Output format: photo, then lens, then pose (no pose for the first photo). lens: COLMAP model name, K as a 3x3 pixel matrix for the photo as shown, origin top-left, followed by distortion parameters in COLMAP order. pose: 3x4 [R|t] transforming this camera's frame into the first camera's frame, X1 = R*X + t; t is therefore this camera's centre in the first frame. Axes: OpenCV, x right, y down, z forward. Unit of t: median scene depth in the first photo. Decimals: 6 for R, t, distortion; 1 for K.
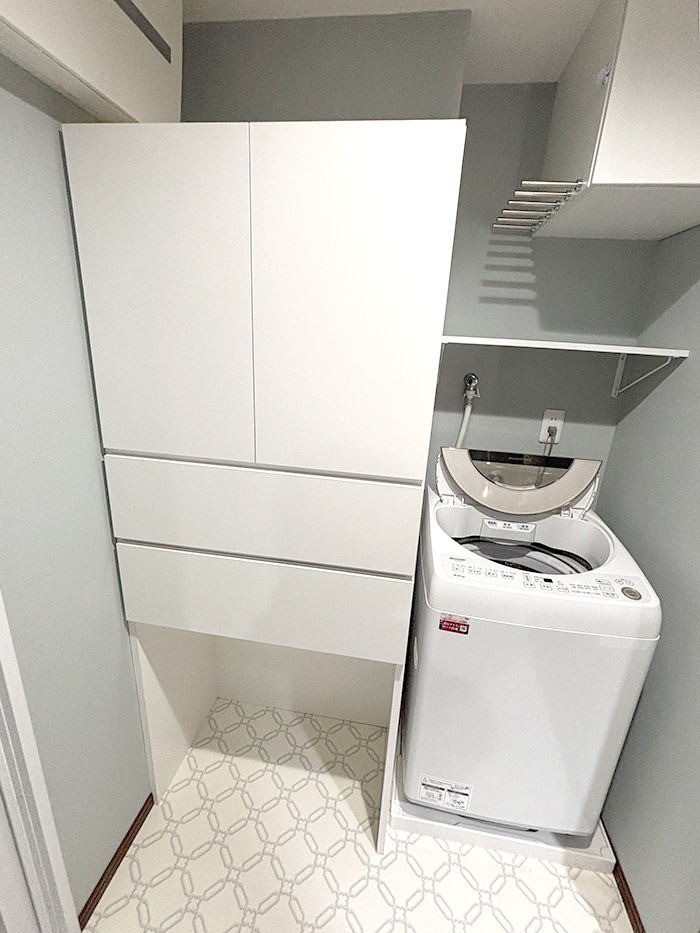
lens RADIAL K [[415.0, 0, 348.2], [0, 415.0, 462.9], [0, 0, 1]] dist [-0.000138, 0.000582]
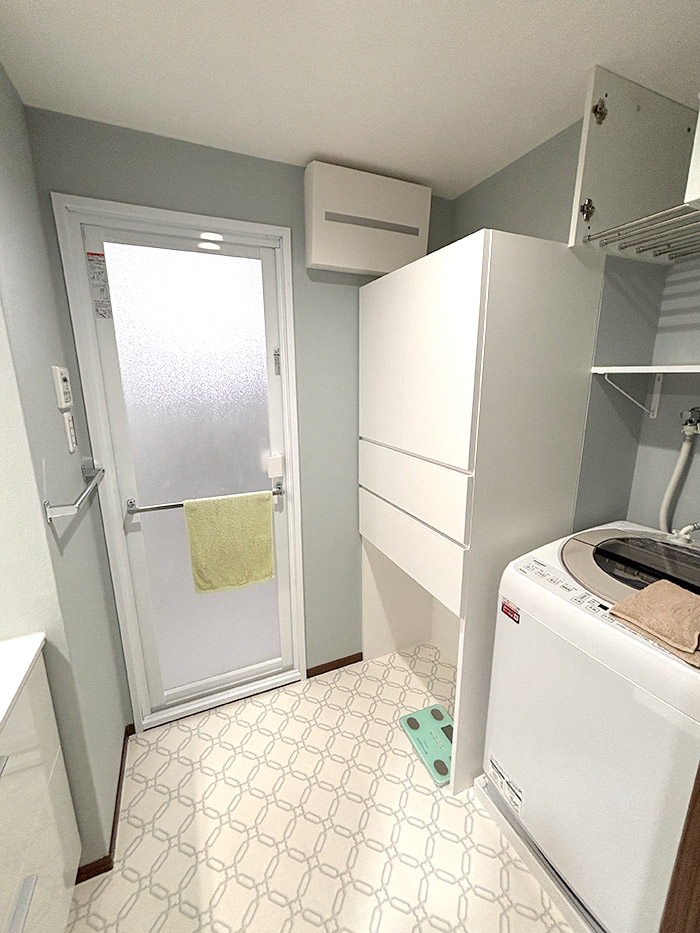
lens RADIAL K [[389.1, 0, 353.0], [0, 389.1, 461.7], [0, 0, 1]] dist [-0.005891, 0.001942]
pose [[0.547684, 0.126172, -0.827117, 0.695534], [-0.218423, 0.975845, 0.004229, 0.061593], [0.807672, 0.178346, 0.562014, -0.028752]]
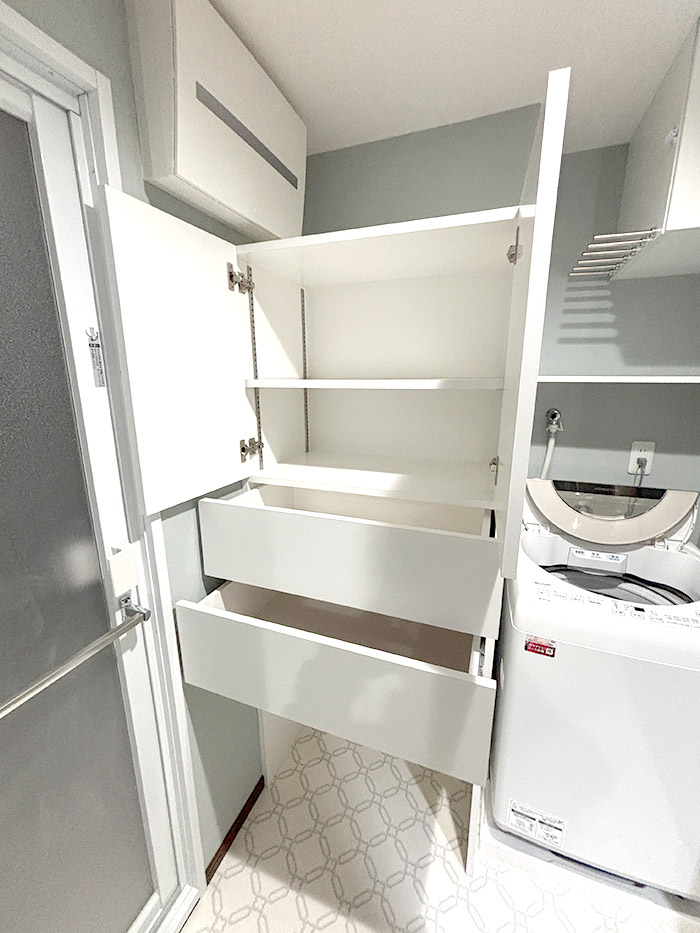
lens RADIAL K [[389.1, 0, 350.1], [0, 389.1, 463.3], [0, 0, 1]] dist [-0.005891, 0.001942]
pose [[0.977011, -0.006464, -0.213090, 0.000045], [-0.011229, 0.996593, -0.081713, 0.012138], [0.212892, 0.082227, 0.973610, -0.073810]]
